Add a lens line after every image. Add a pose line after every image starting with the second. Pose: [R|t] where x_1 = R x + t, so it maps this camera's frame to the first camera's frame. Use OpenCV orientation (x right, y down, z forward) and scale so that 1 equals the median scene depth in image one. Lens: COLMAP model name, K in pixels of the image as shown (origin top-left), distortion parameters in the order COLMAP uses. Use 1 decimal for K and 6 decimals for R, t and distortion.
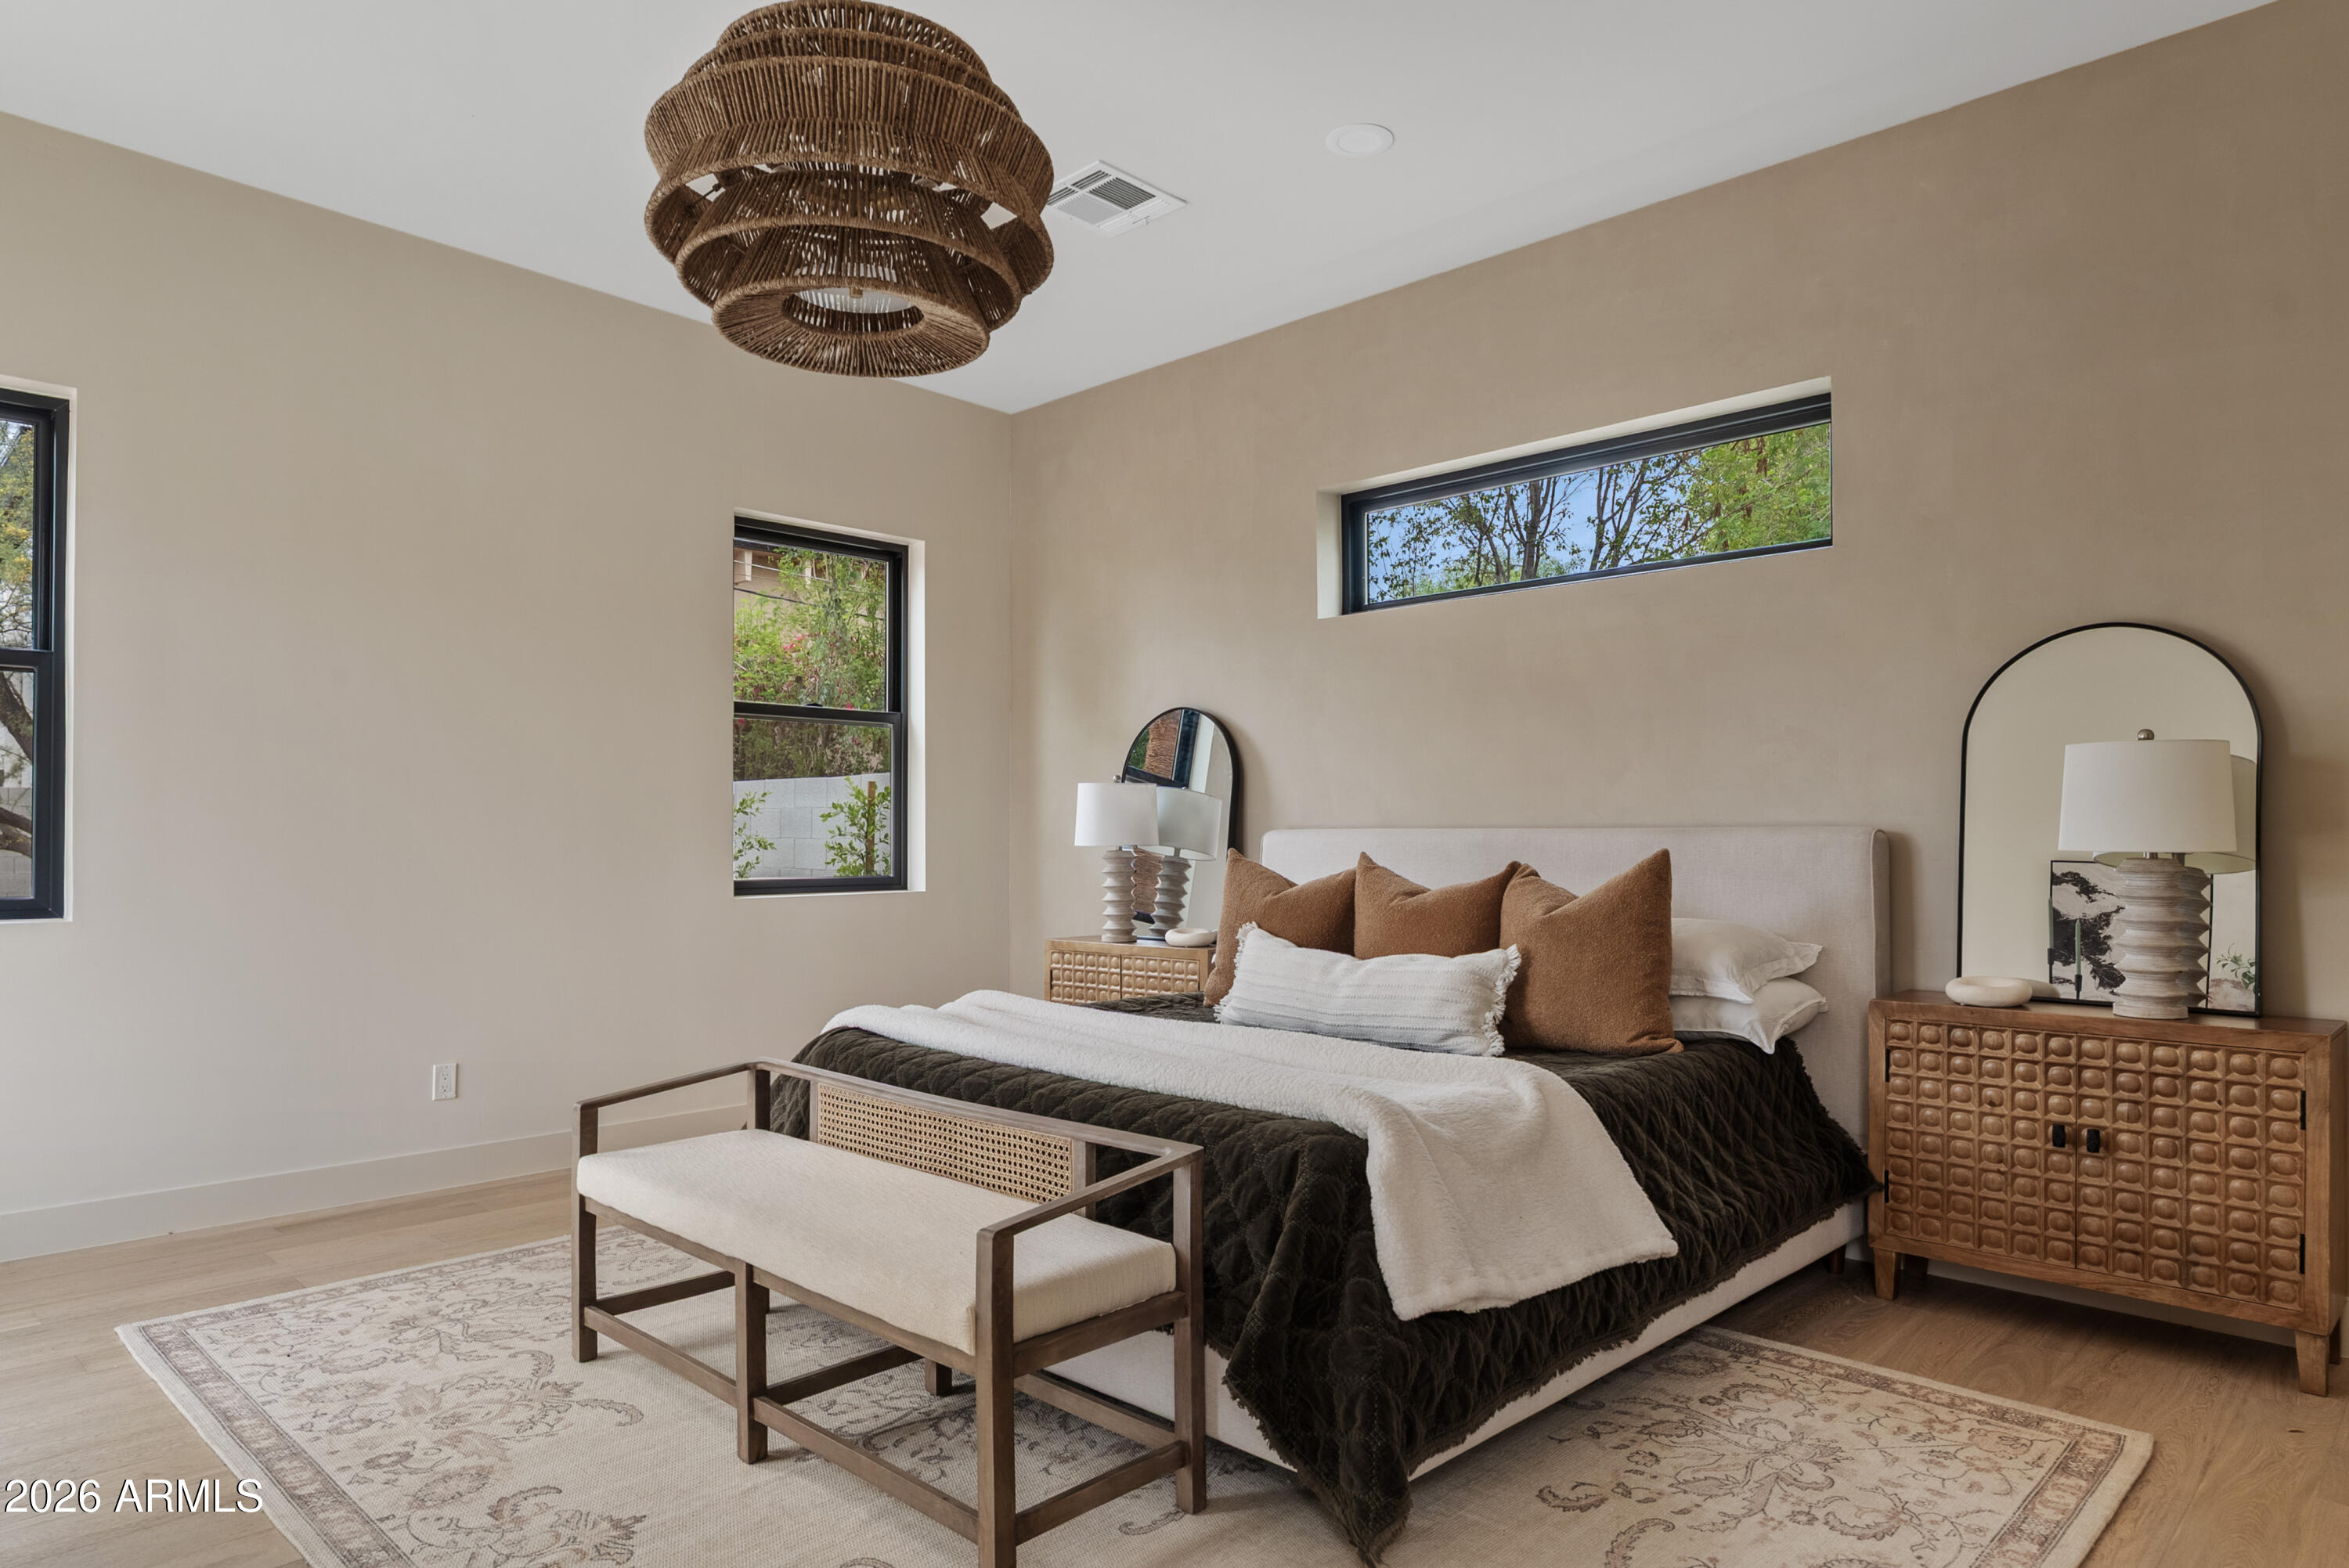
lens RADIAL K [[1400.6, 0, 1180.6], [0, 1400.6, 820.3], [0, 0, 1]] dist [-0.007130, 0.002394]
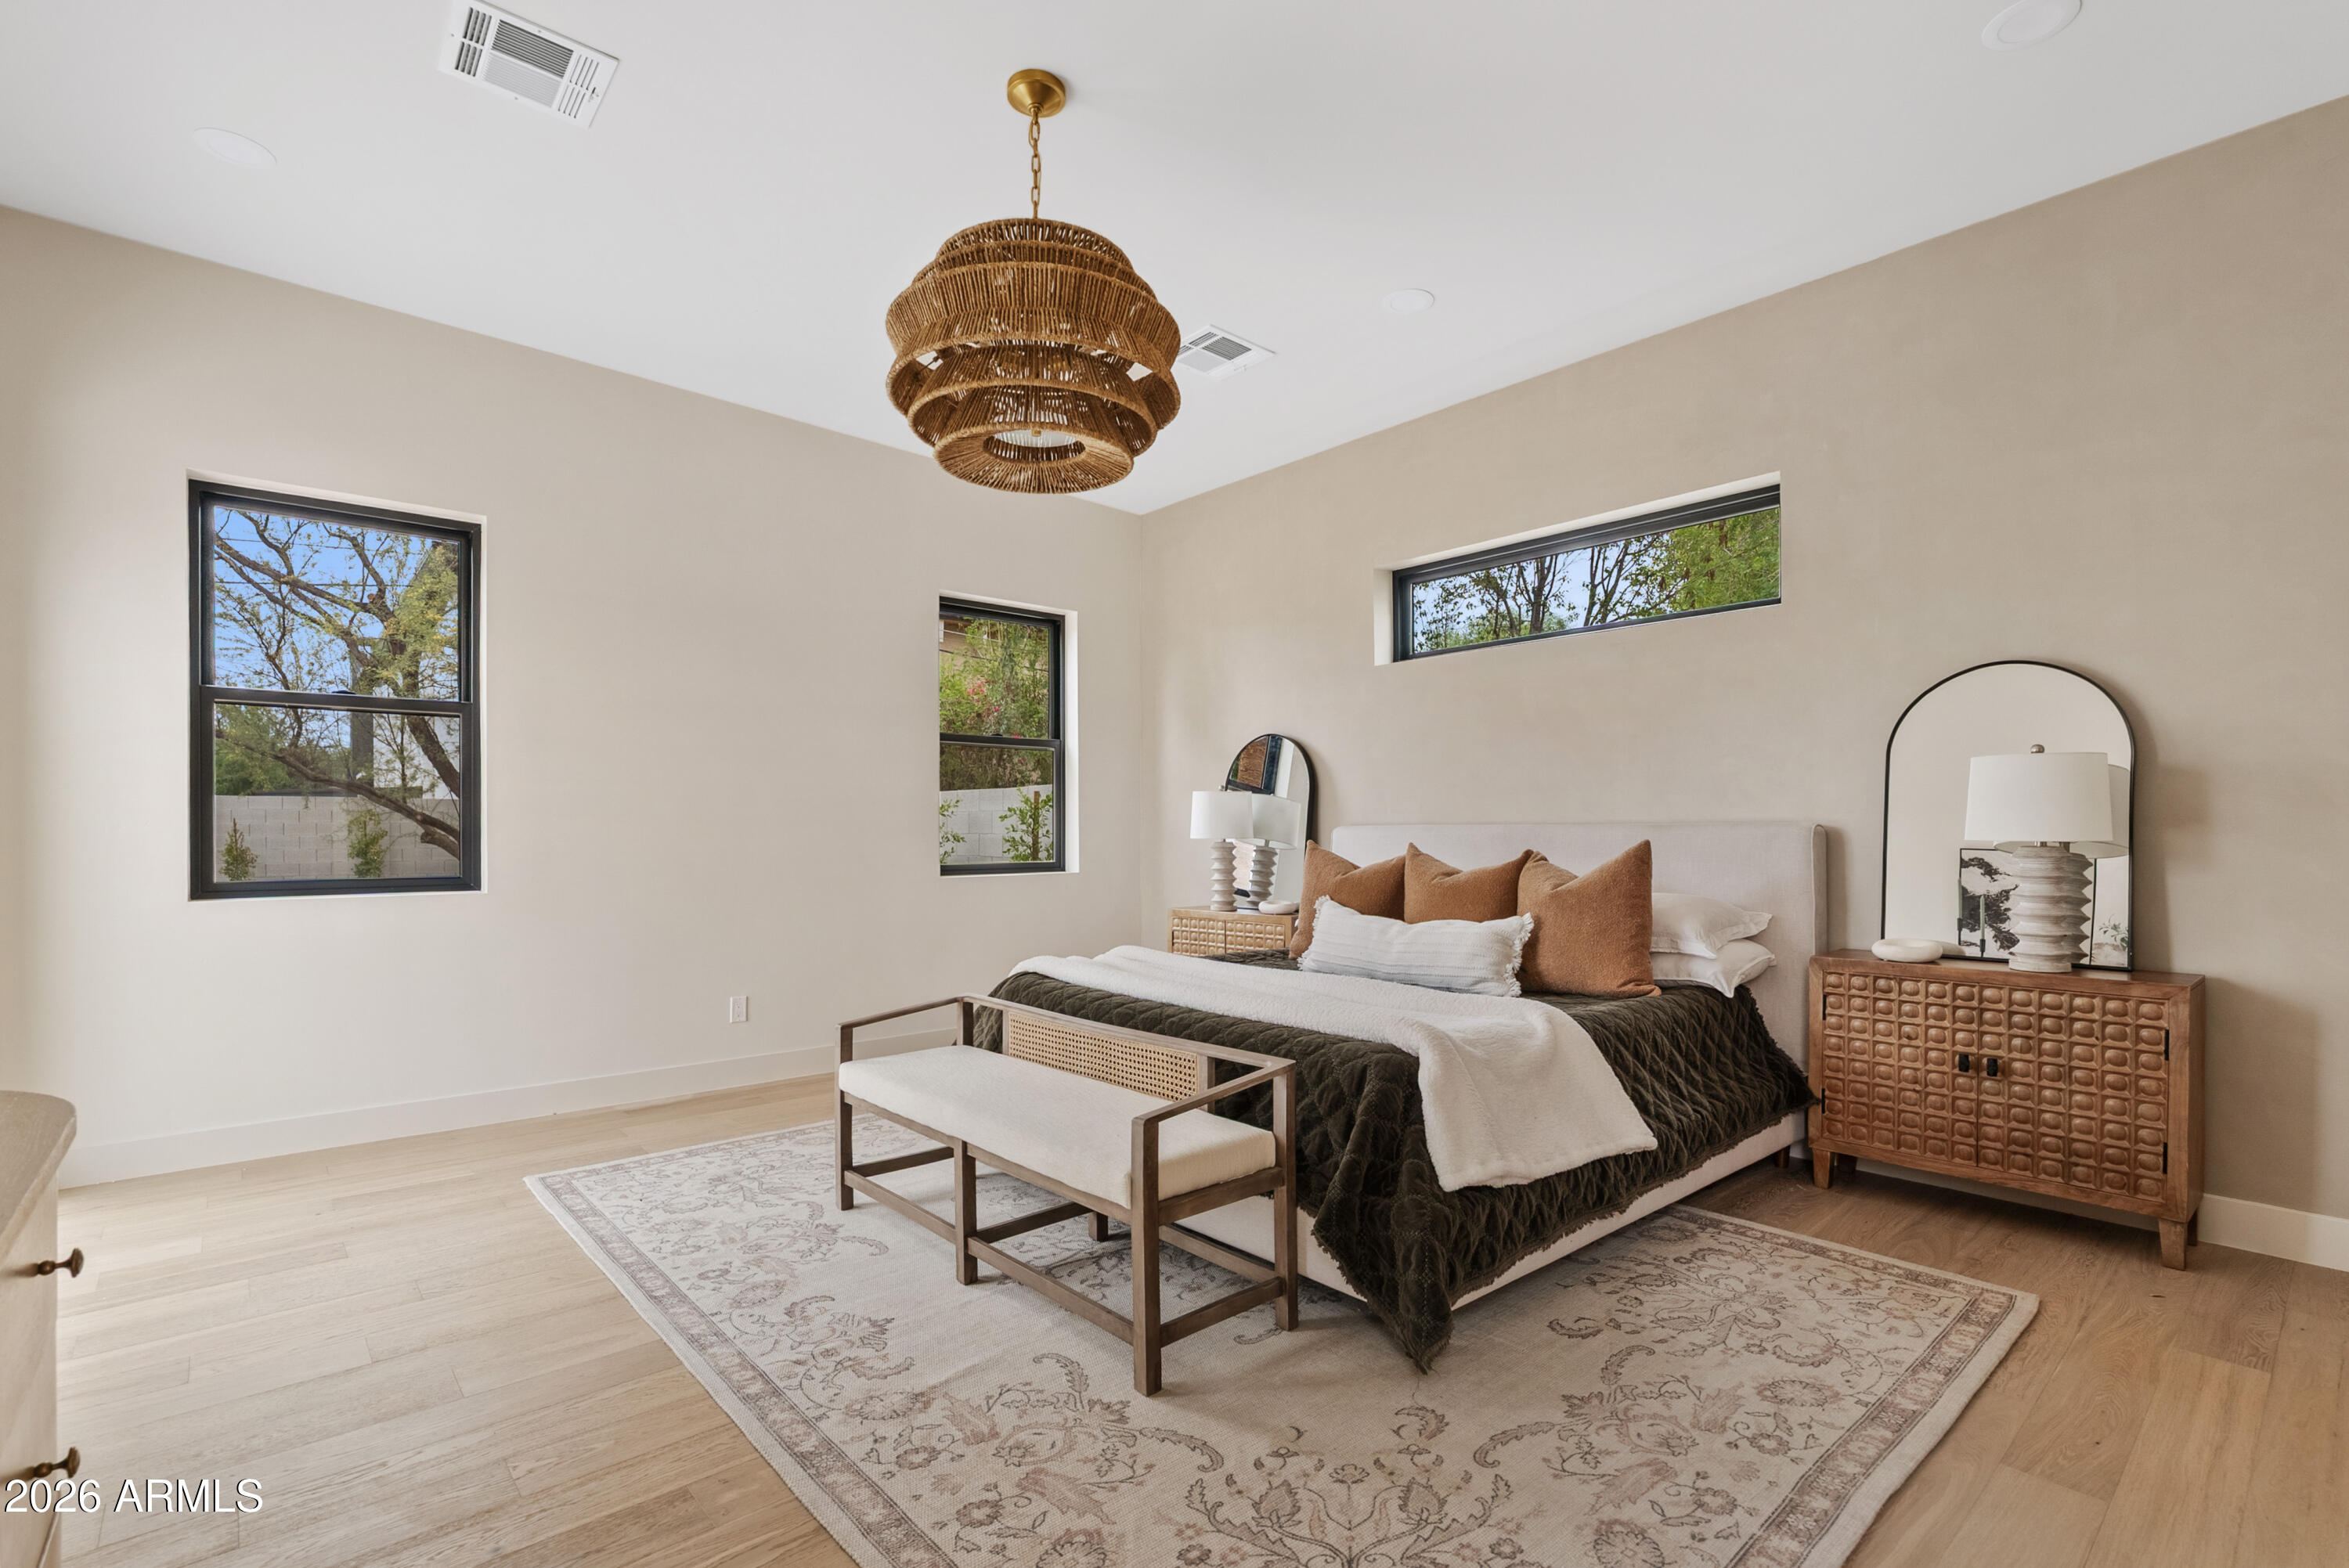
lens RADIAL K [[1066.2, 0, 1175.5], [0, 1066.2, 832.5], [0, 0, 1]] dist [-0.013766, 0.004522]
pose [[0.996730, -0.002826, -0.080761, -0.012928], [0.003806, 0.999921, 0.011995, 0.000390], [0.080720, -0.012263, 0.996661, -0.024520]]
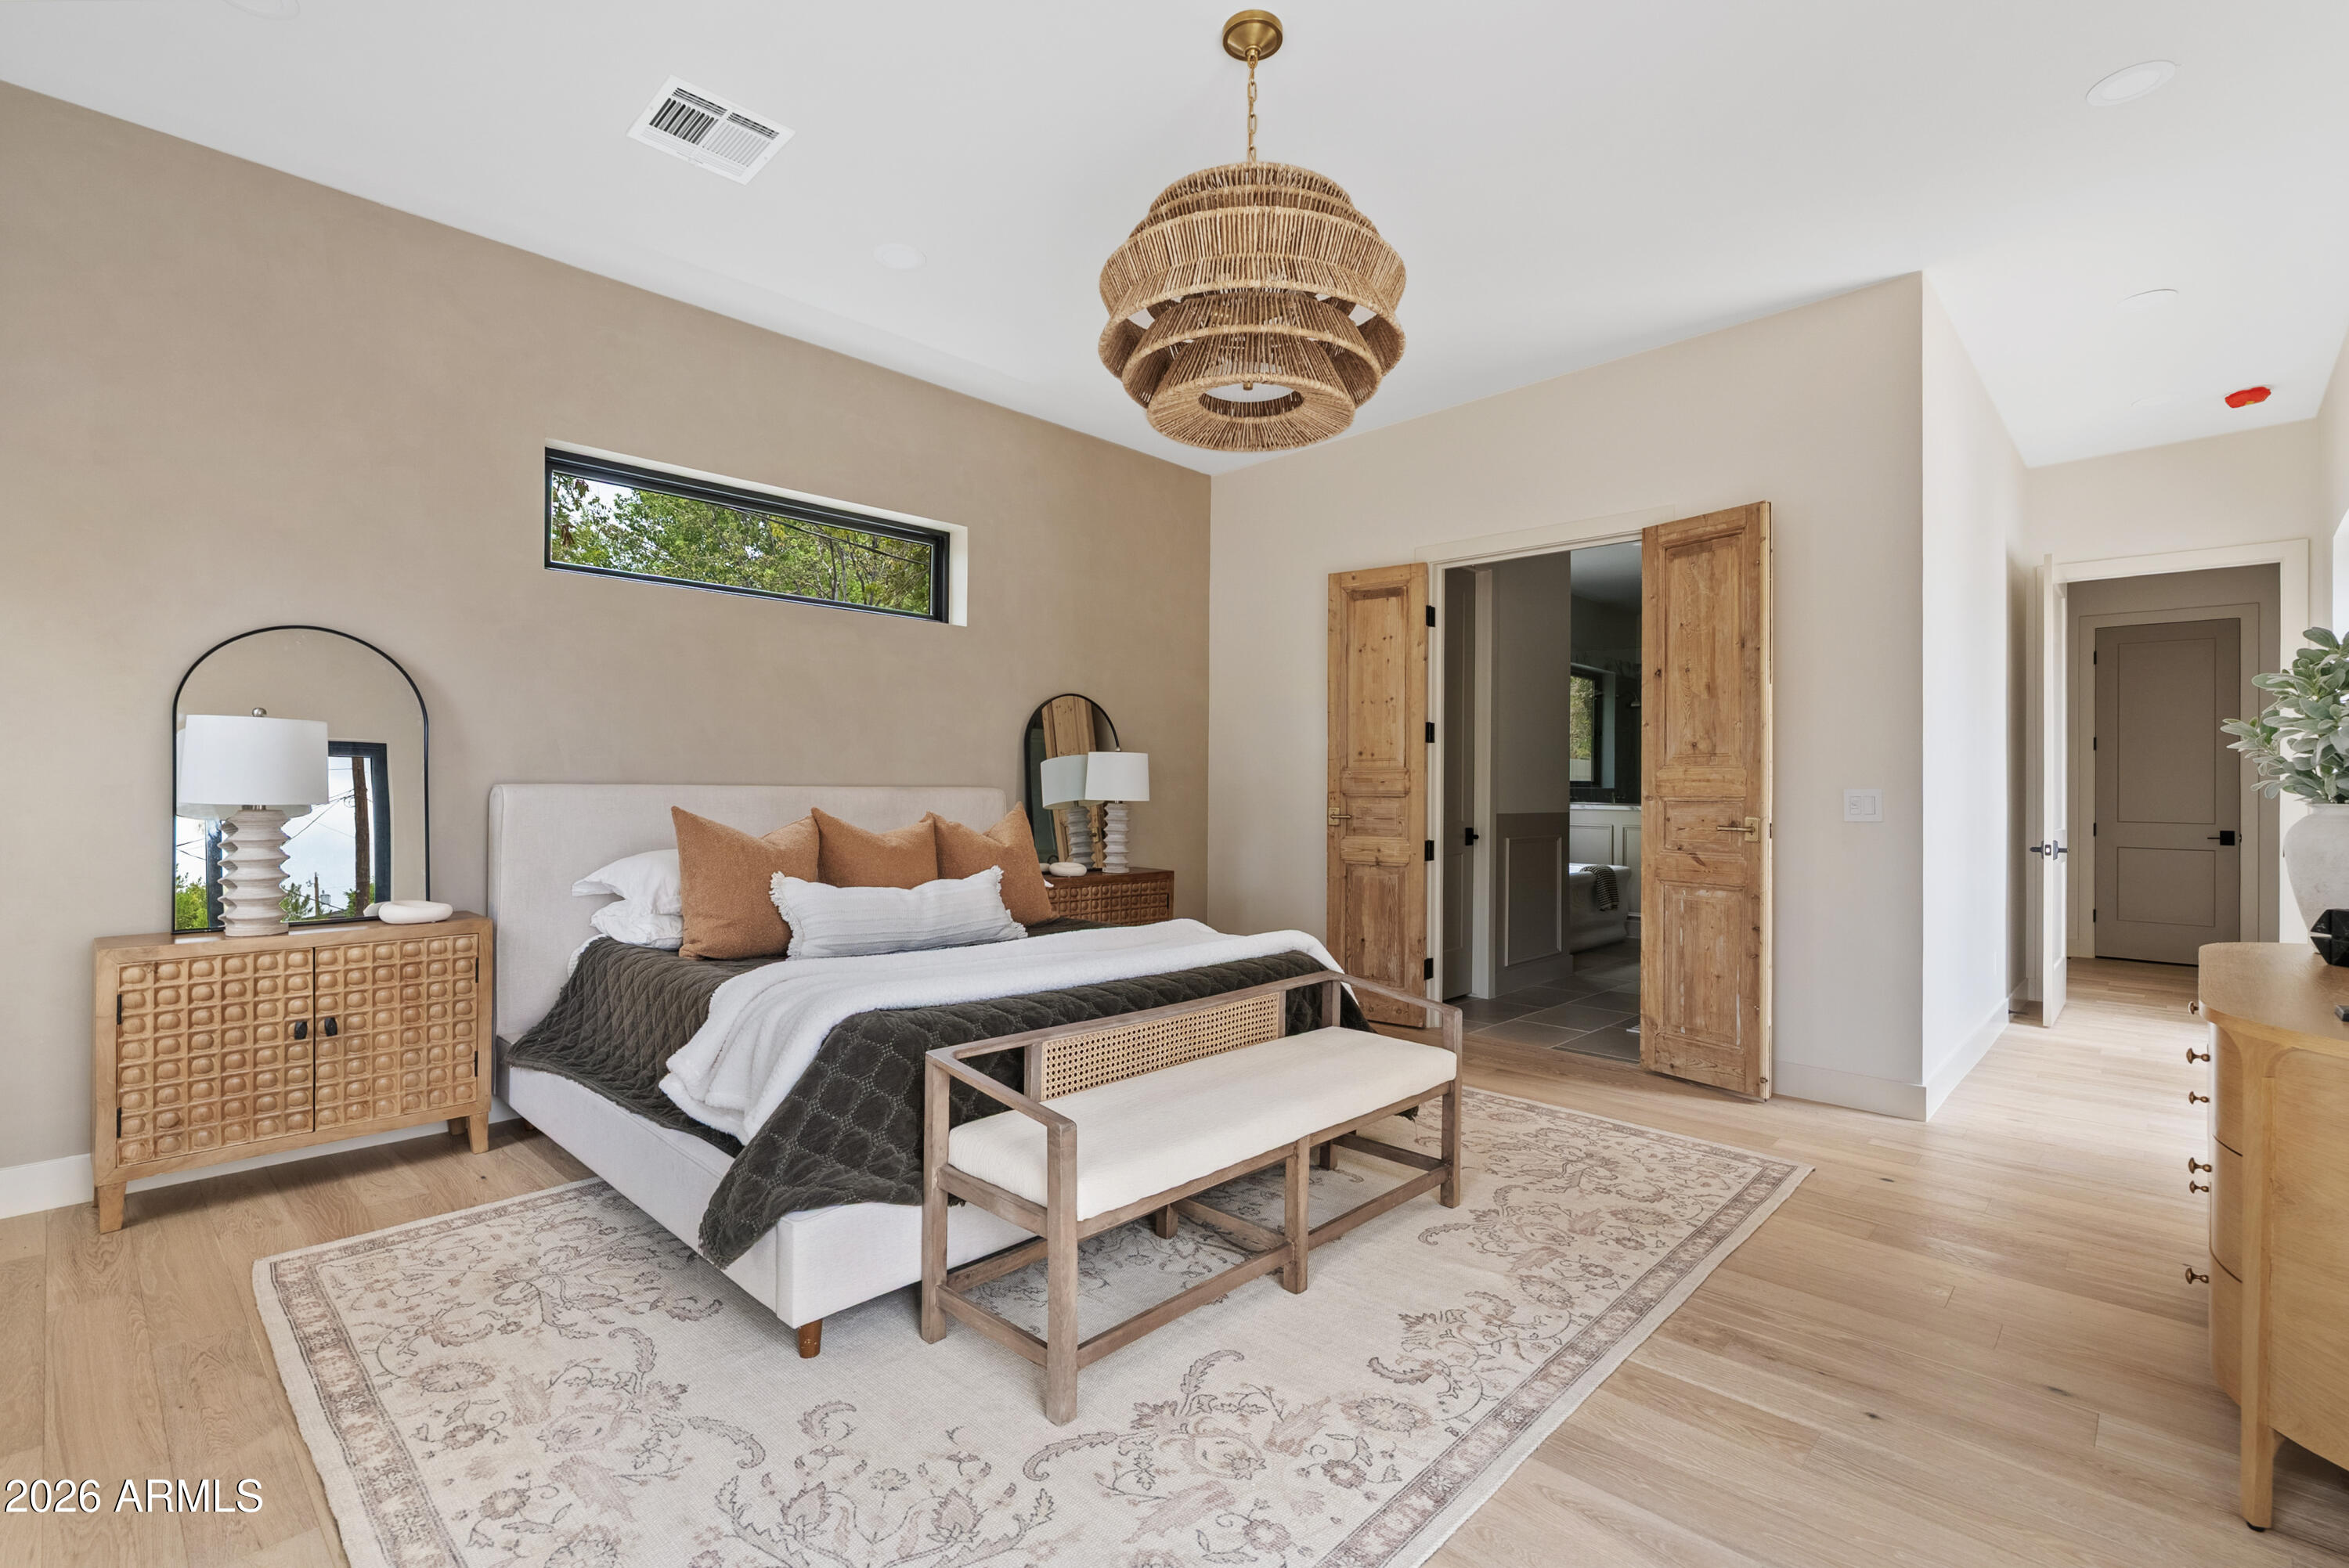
lens RADIAL K [[1066.2, 0, 1172.5], [0, 1066.2, 789.9], [0, 0, 1]] dist [-0.013766, 0.004522]
pose [[-0.003131, 0.000942, 0.999995, -1.150637], [-0.022111, 0.999755, -0.001011, 0.003524], [-0.999751, -0.022114, -0.003110, 1.014916]]
